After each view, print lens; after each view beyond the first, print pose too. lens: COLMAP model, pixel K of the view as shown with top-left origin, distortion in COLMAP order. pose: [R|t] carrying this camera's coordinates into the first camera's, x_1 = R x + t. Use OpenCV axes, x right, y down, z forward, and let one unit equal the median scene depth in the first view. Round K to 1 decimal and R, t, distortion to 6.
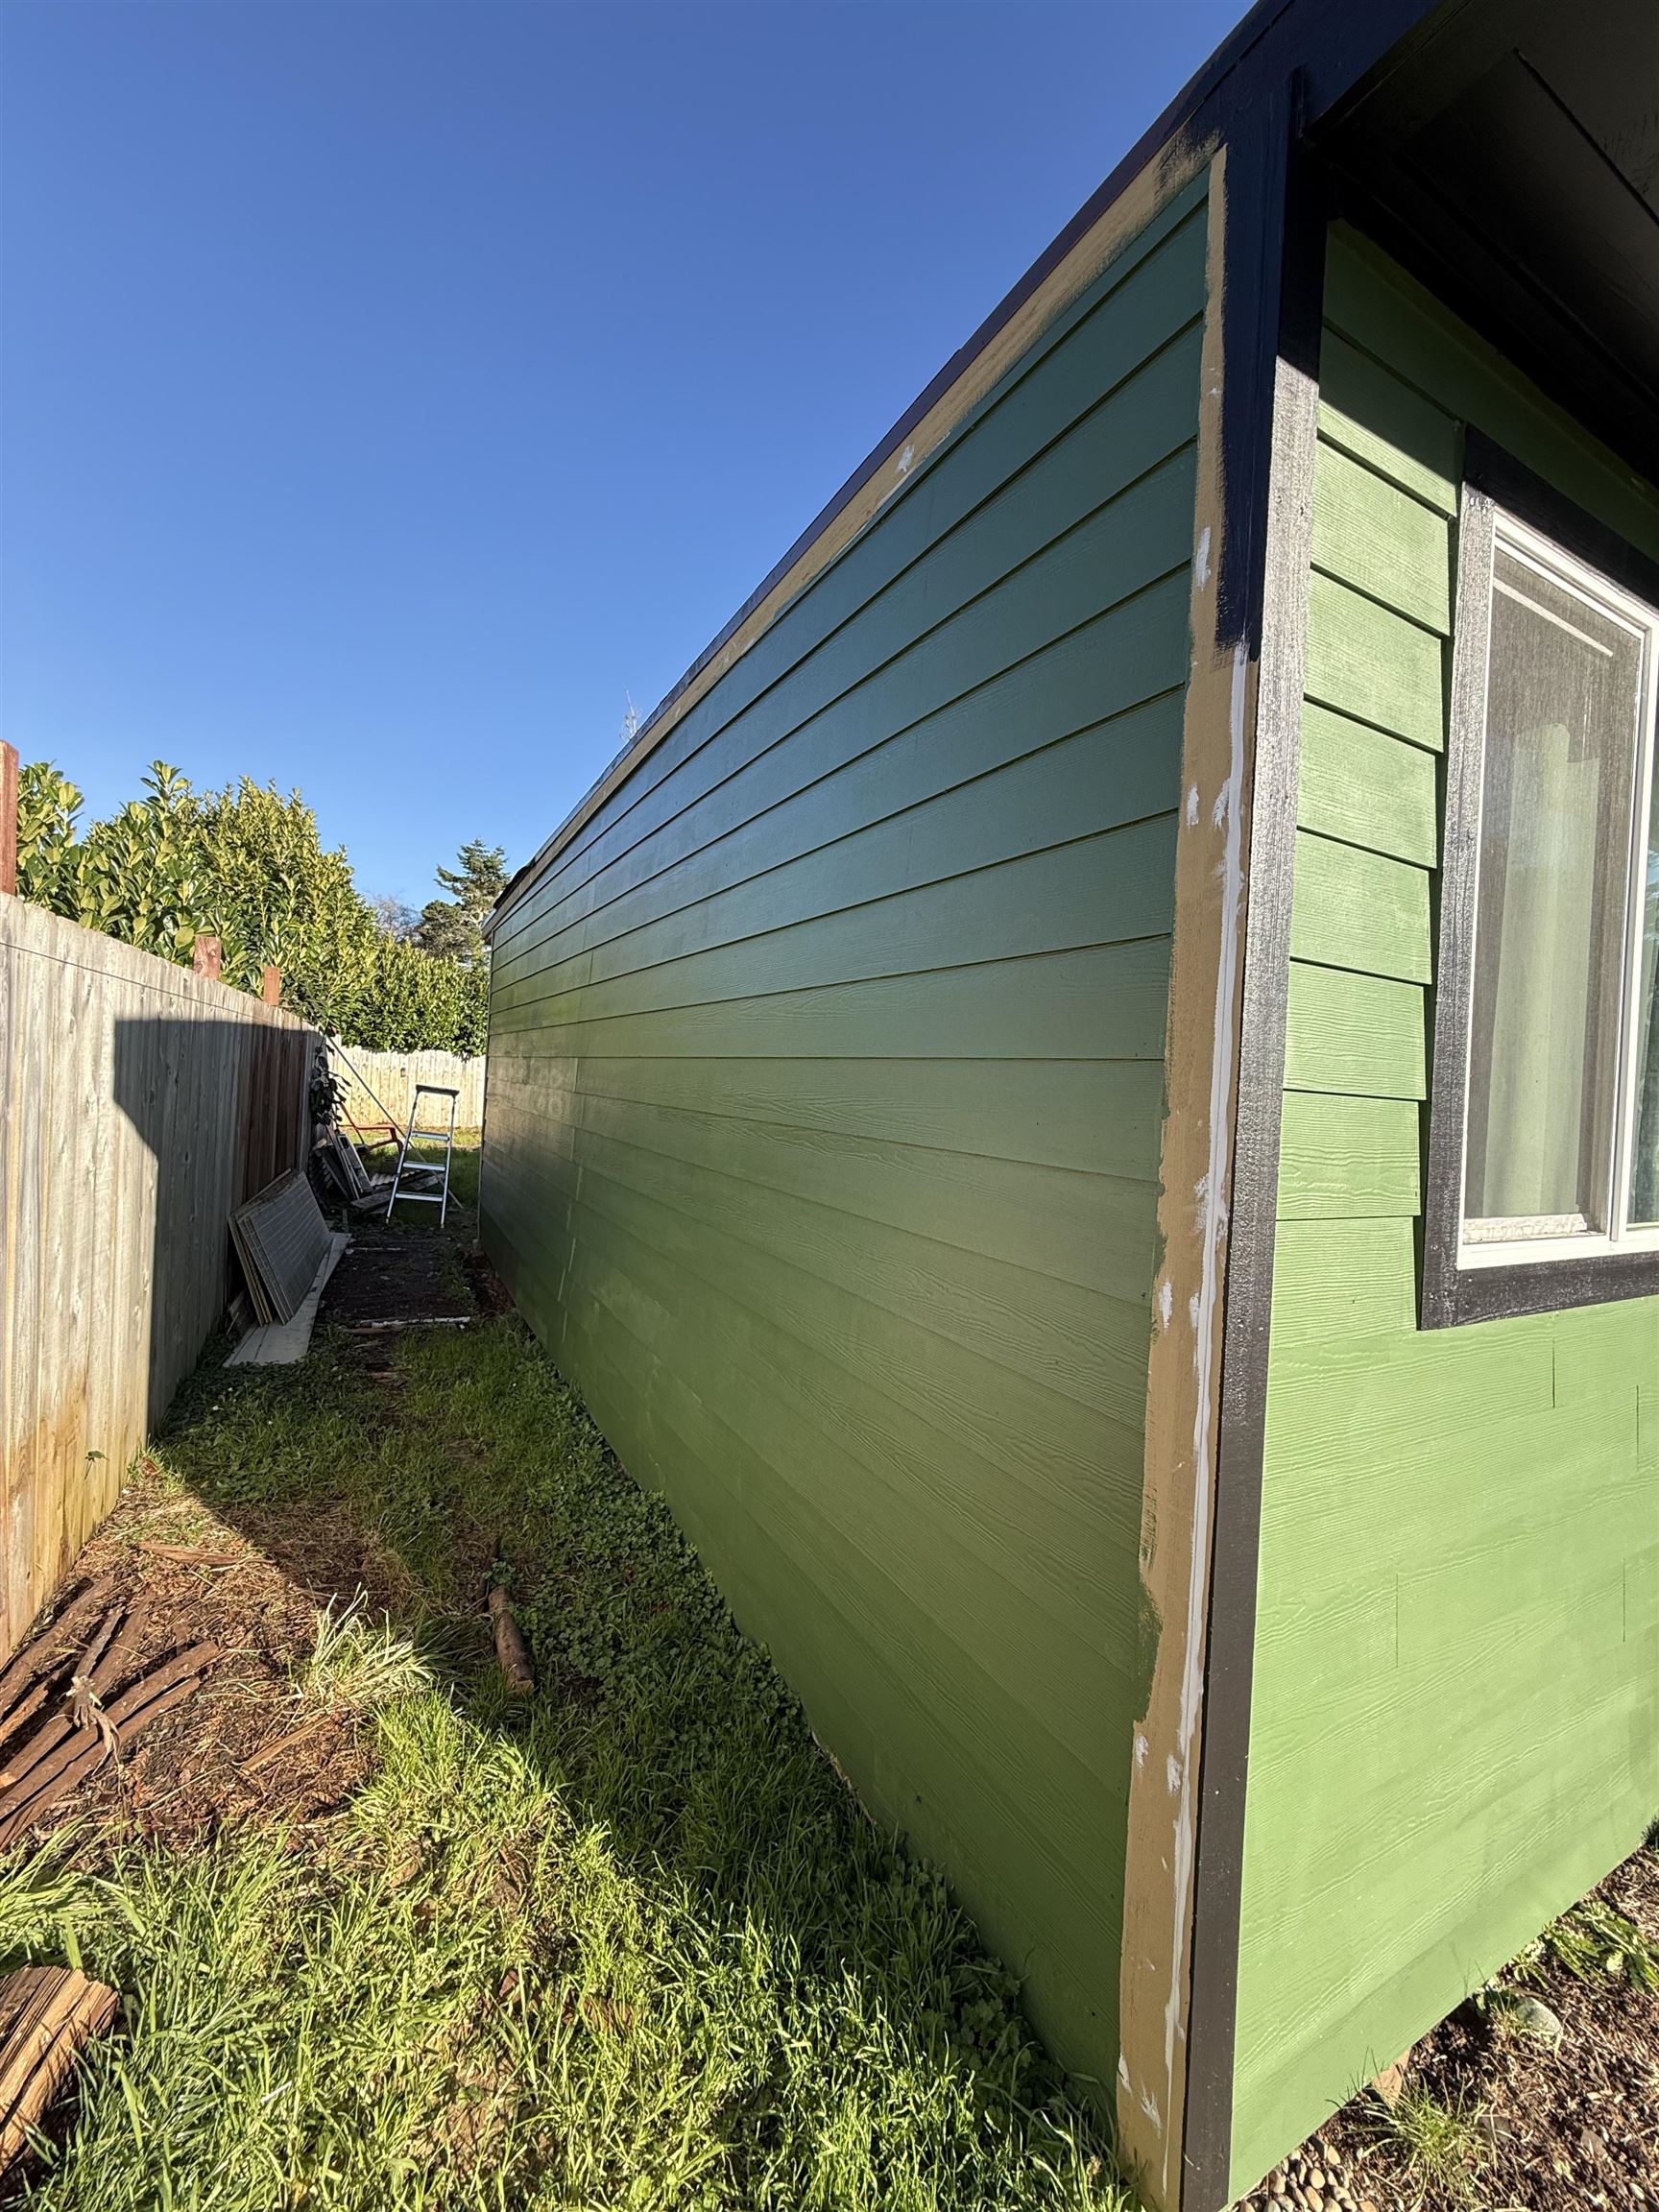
lens RADIAL K [[889.1, 0, 845.2], [0, 889.1, 1109.1], [0, 0, 1]] dist [-0.000281, -0.000561]
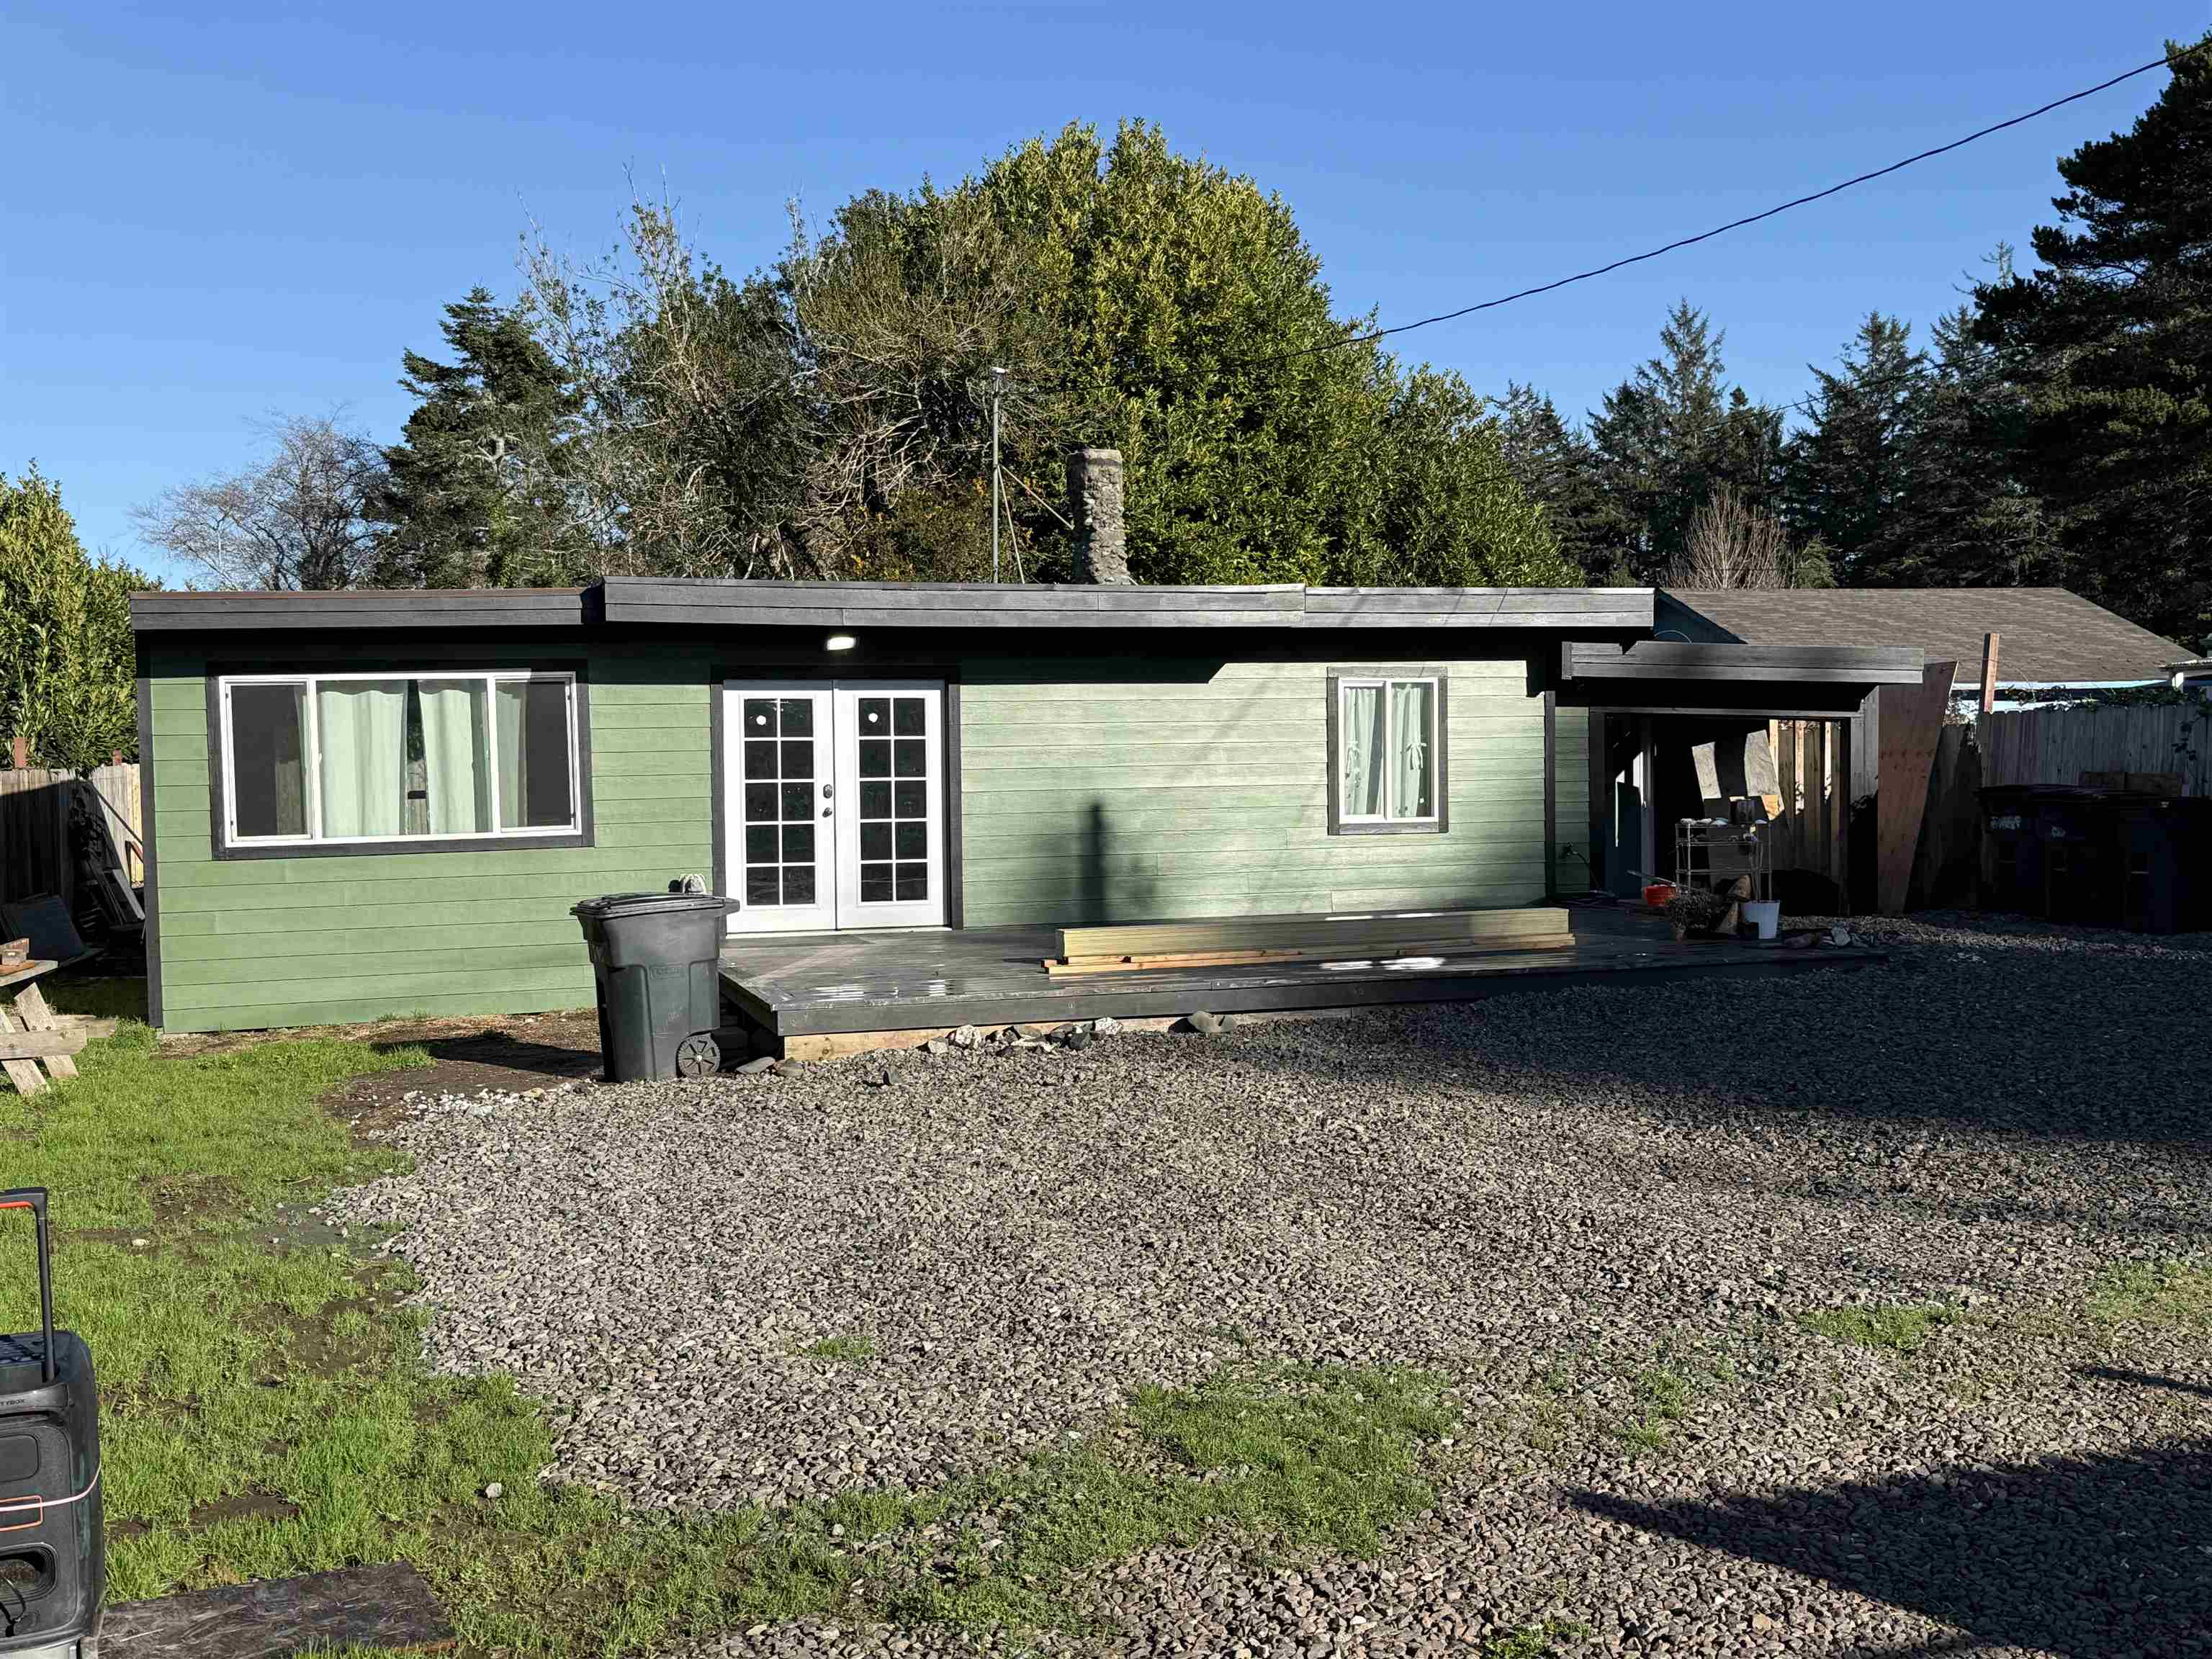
lens RADIAL K [[2461.6, 0, 1124.0], [0, 2461.6, 828.6], [0, 0, 1]] dist [0.112059, 0.000000]
pose [[0.976745, -0.070711, -0.202410, 0.297573], [0.072063, 0.997400, -0.000693, 0.017011], [0.201932, -0.013910, 0.979301, -0.406720]]
